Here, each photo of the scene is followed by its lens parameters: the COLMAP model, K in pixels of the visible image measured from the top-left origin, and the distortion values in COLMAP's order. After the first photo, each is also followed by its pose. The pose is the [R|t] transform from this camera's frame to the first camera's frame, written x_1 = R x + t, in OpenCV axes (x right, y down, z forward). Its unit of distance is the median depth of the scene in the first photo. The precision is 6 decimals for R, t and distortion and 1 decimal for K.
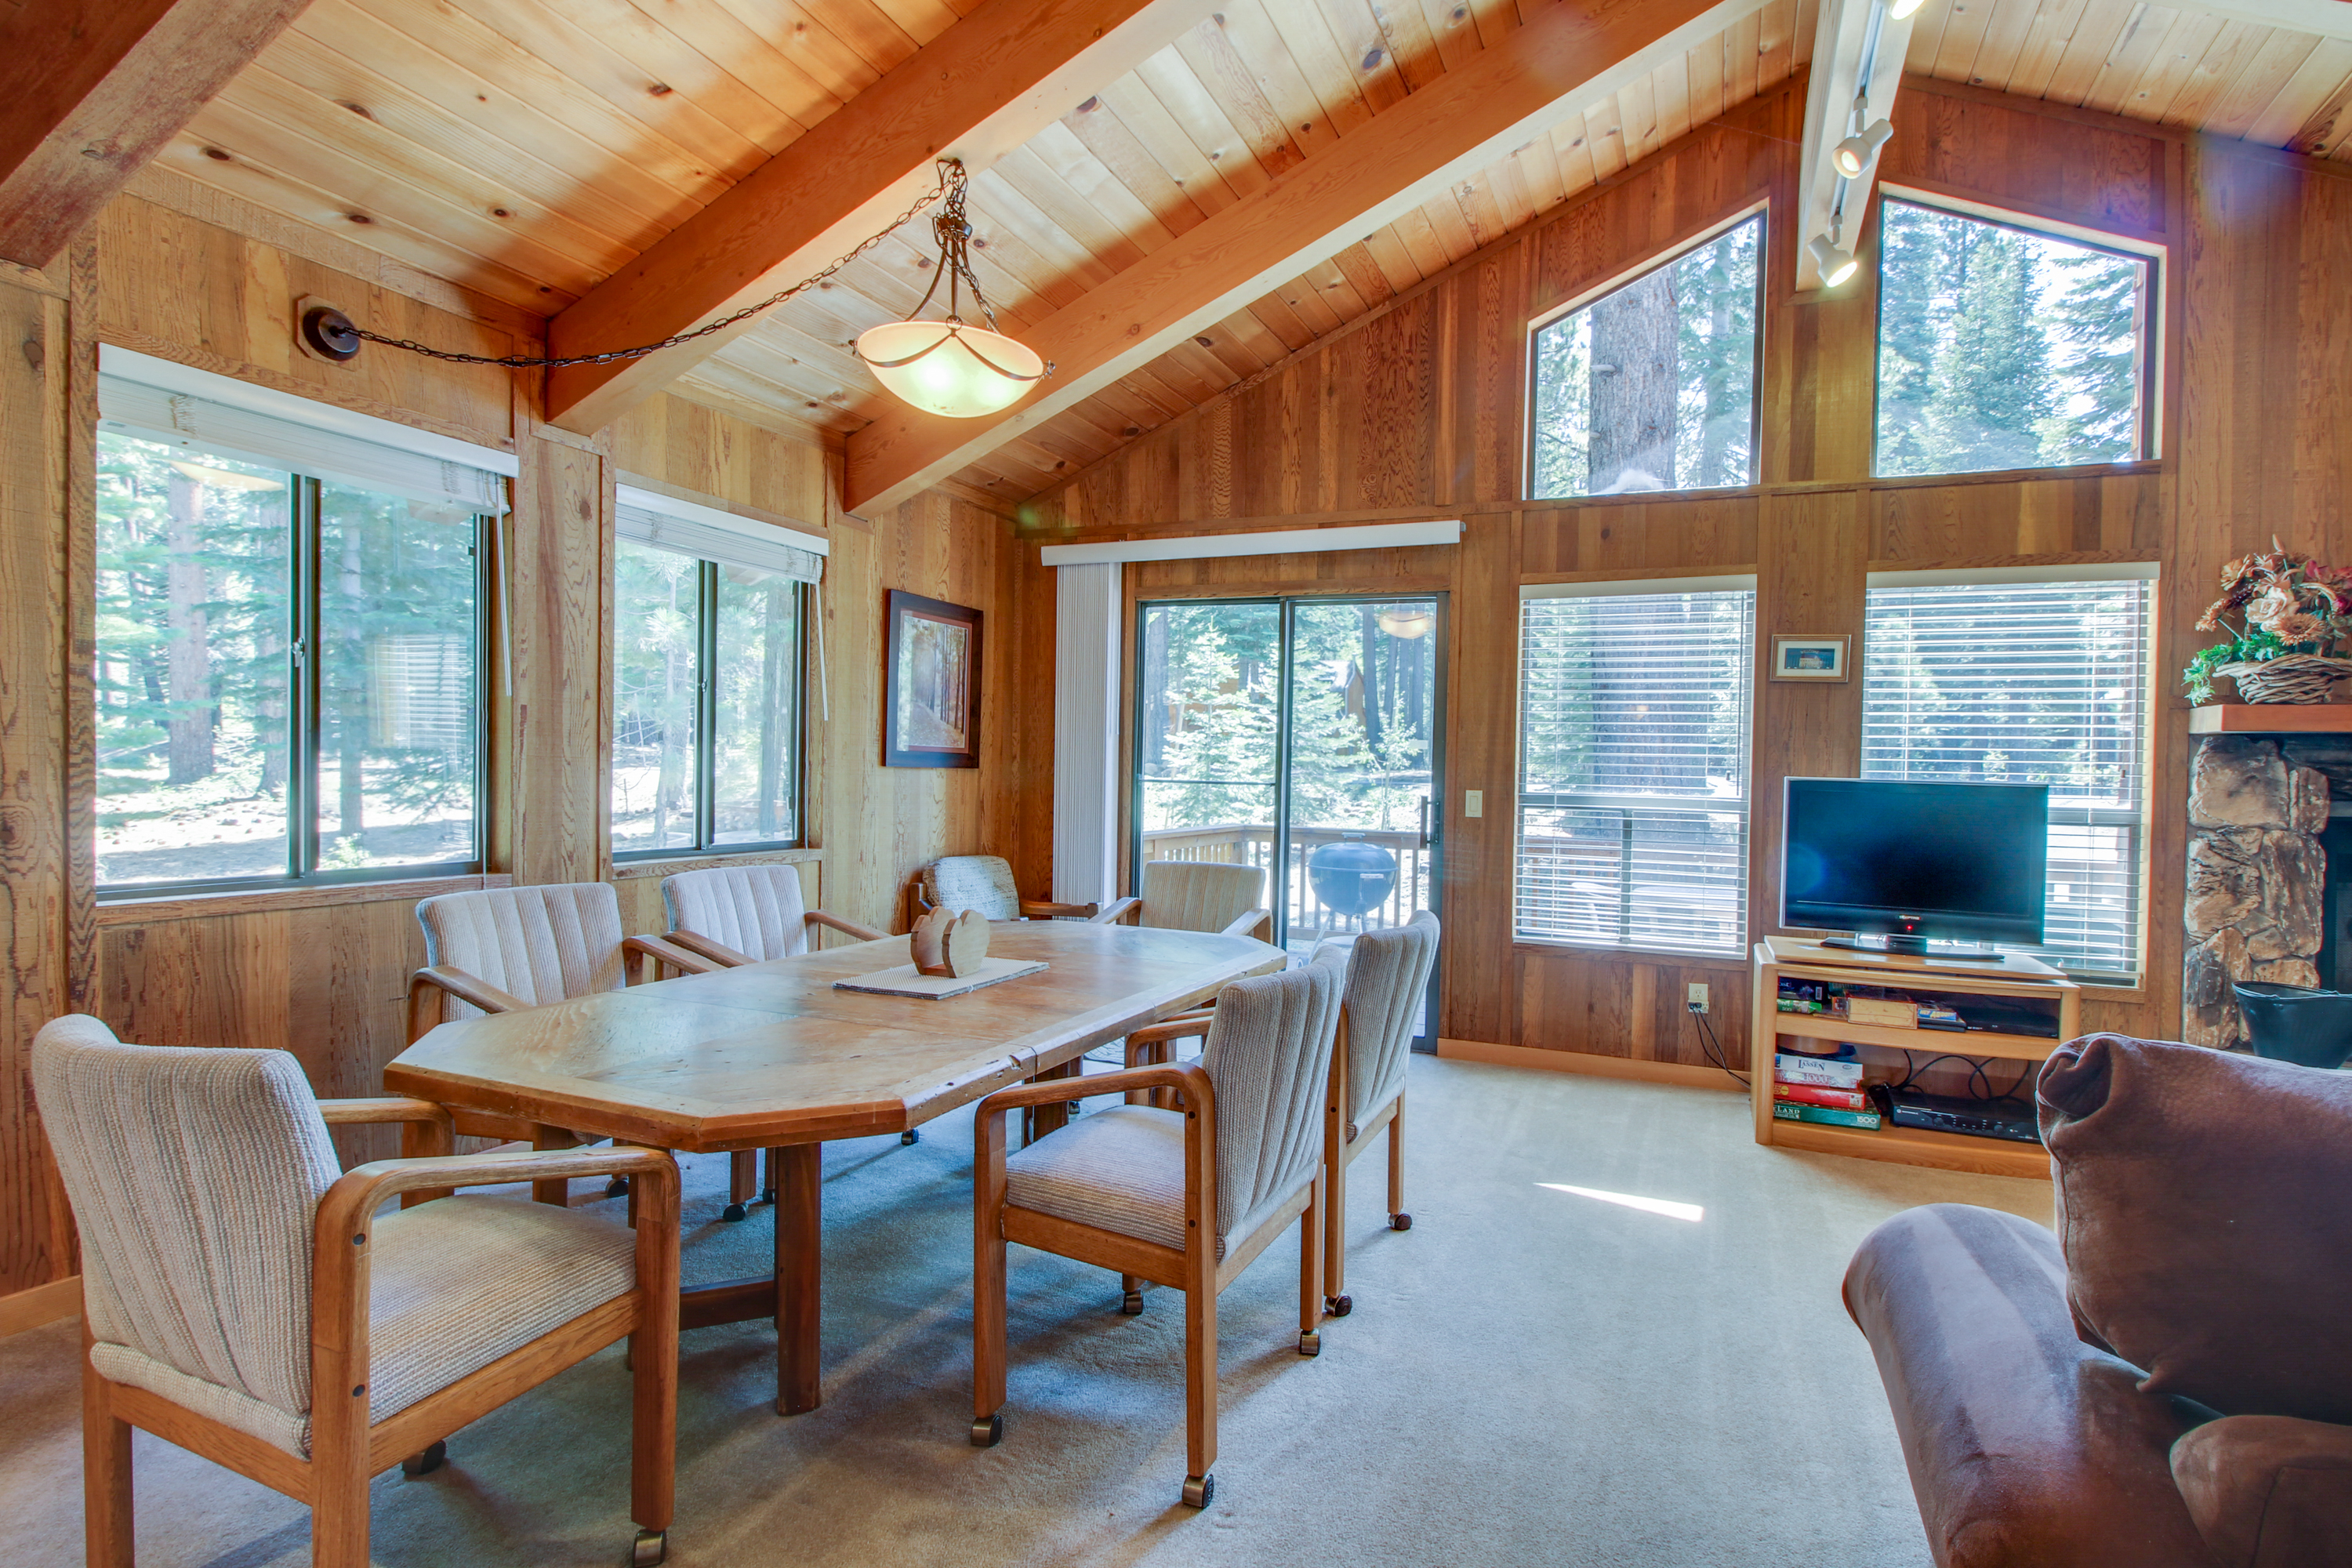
lens RADIAL K [[1008.9, 0, 1176.0], [0, 1008.9, 784.0], [0, 0, 1]] dist [0.009758, -0.008006]
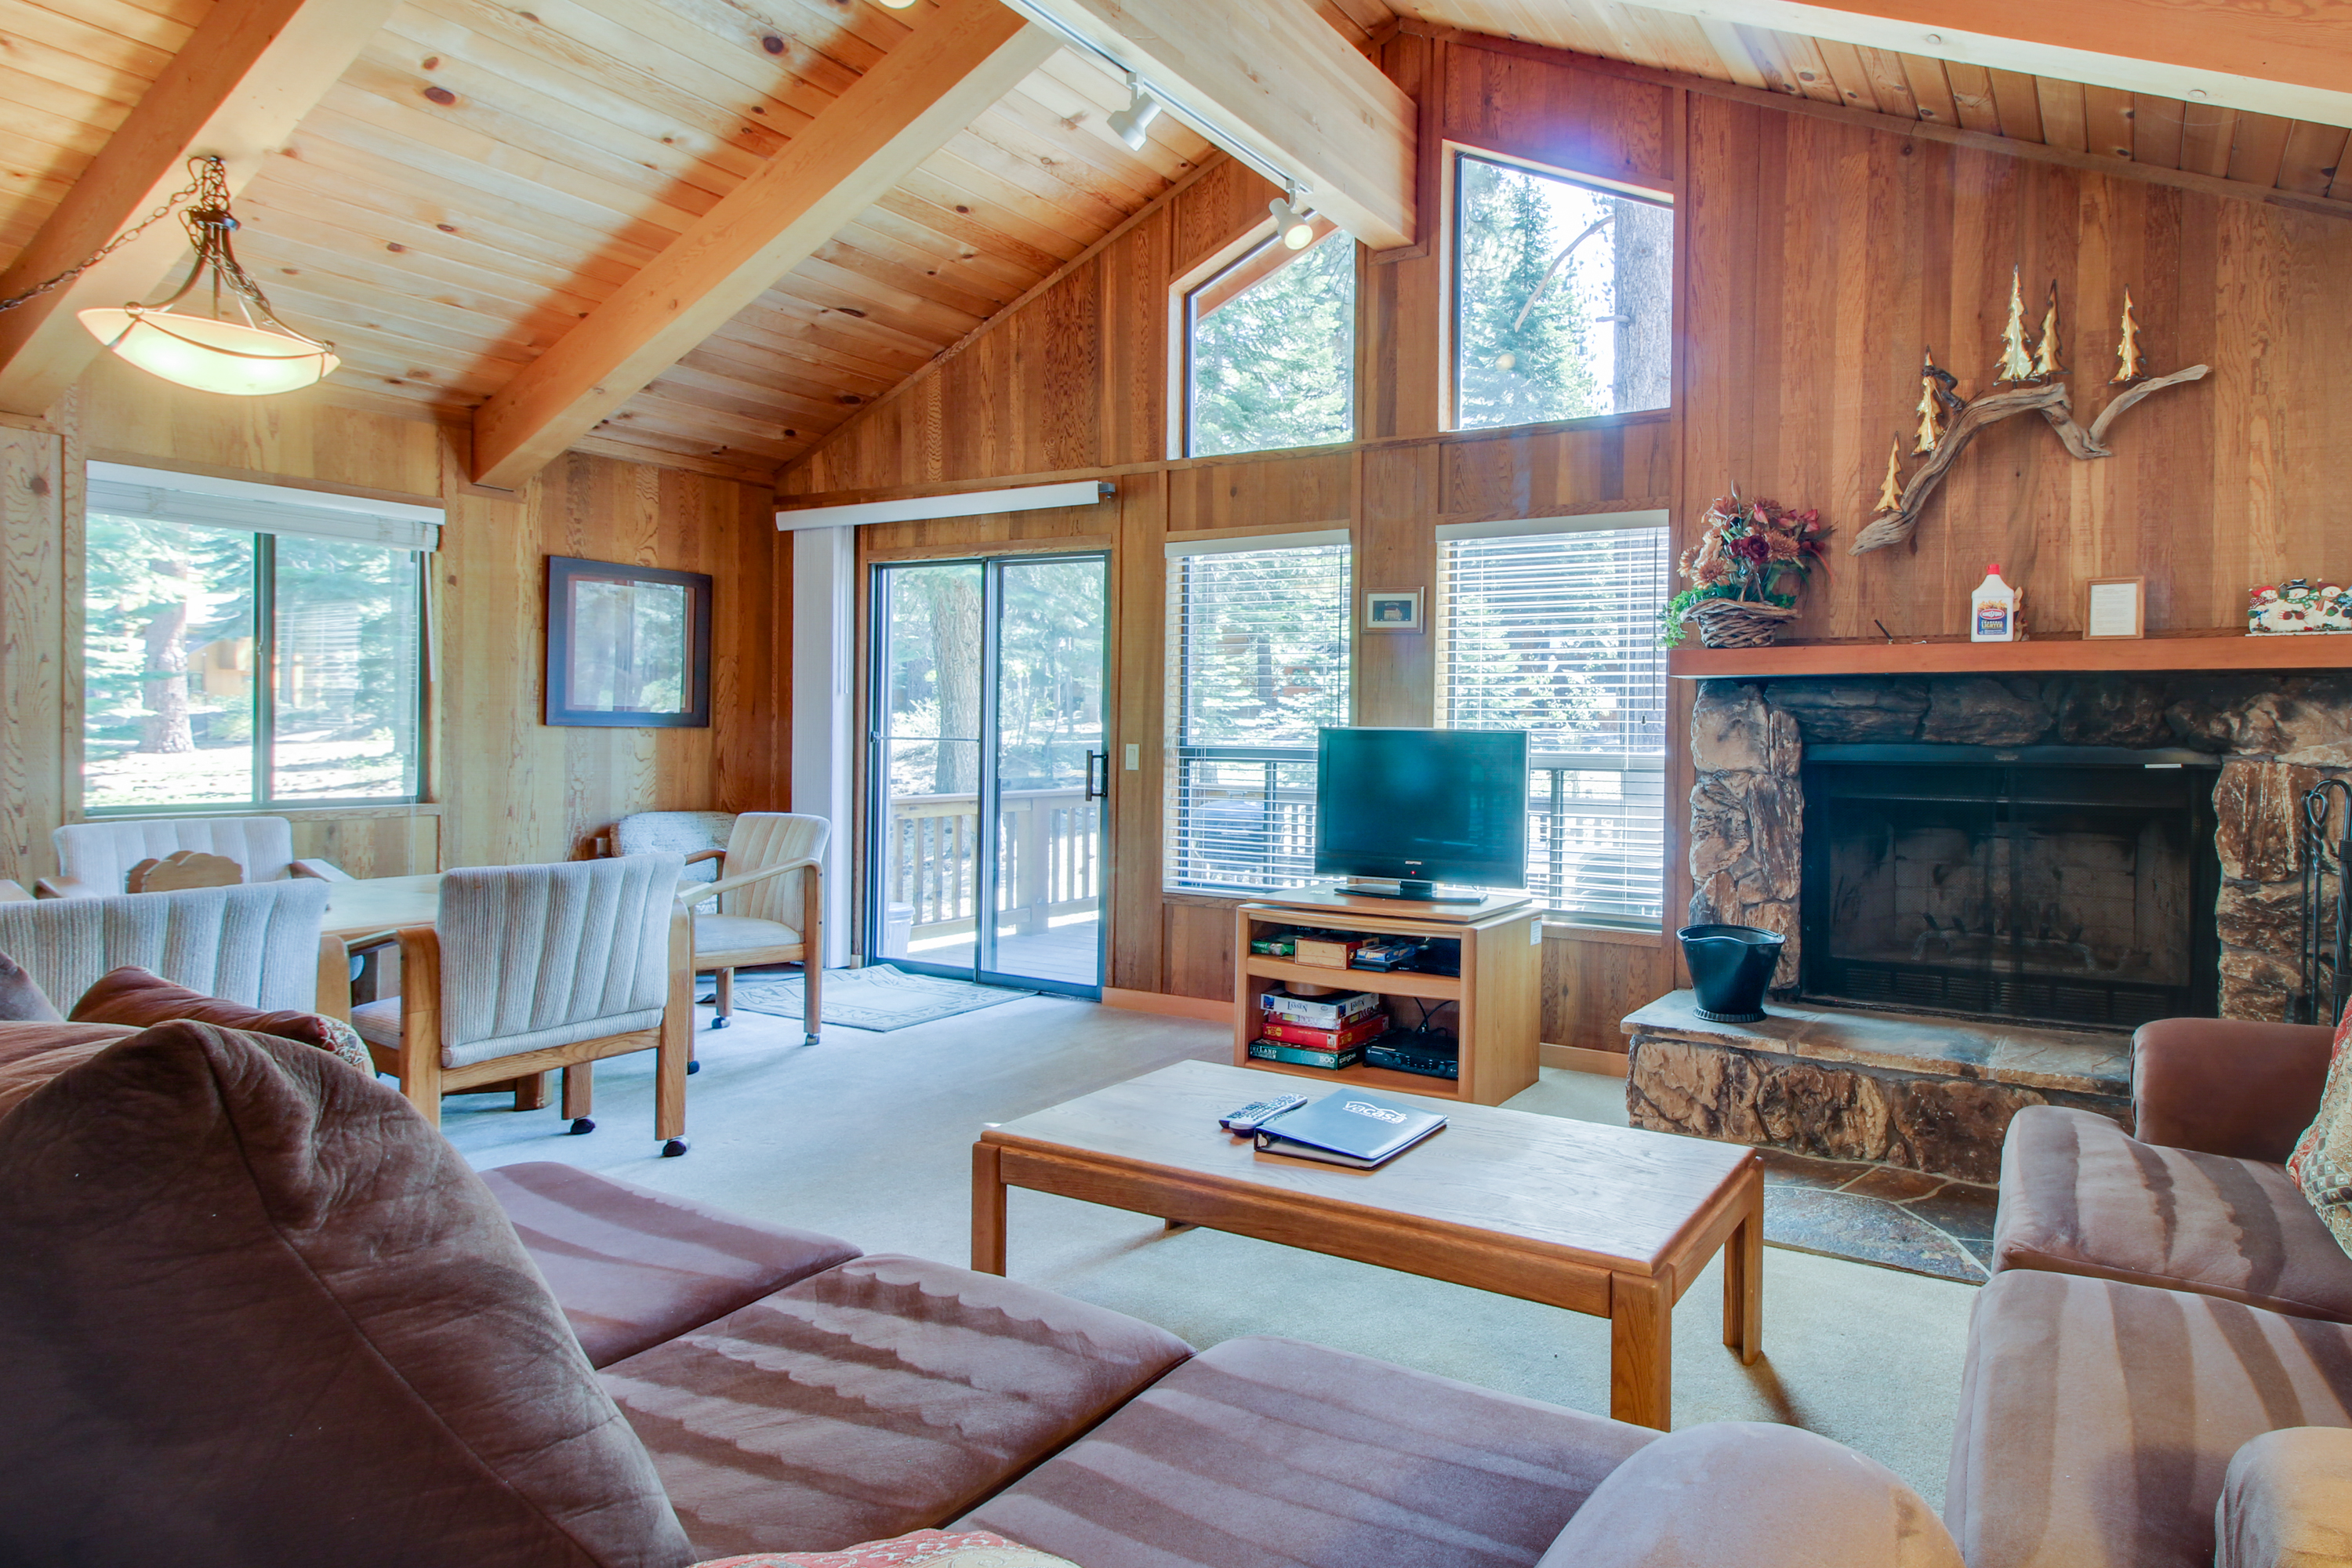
lens RADIAL K [[1013.0, 0, 1177.6], [0, 1013.0, 736.5], [0, 0, 1]] dist [0.018635, -0.000314]
pose [[0.999142, -0.009135, -0.040399, 0.523243], [0.008752, 0.999915, -0.009652, 0.012565], [0.040483, 0.009291, 0.999137, -0.032874]]
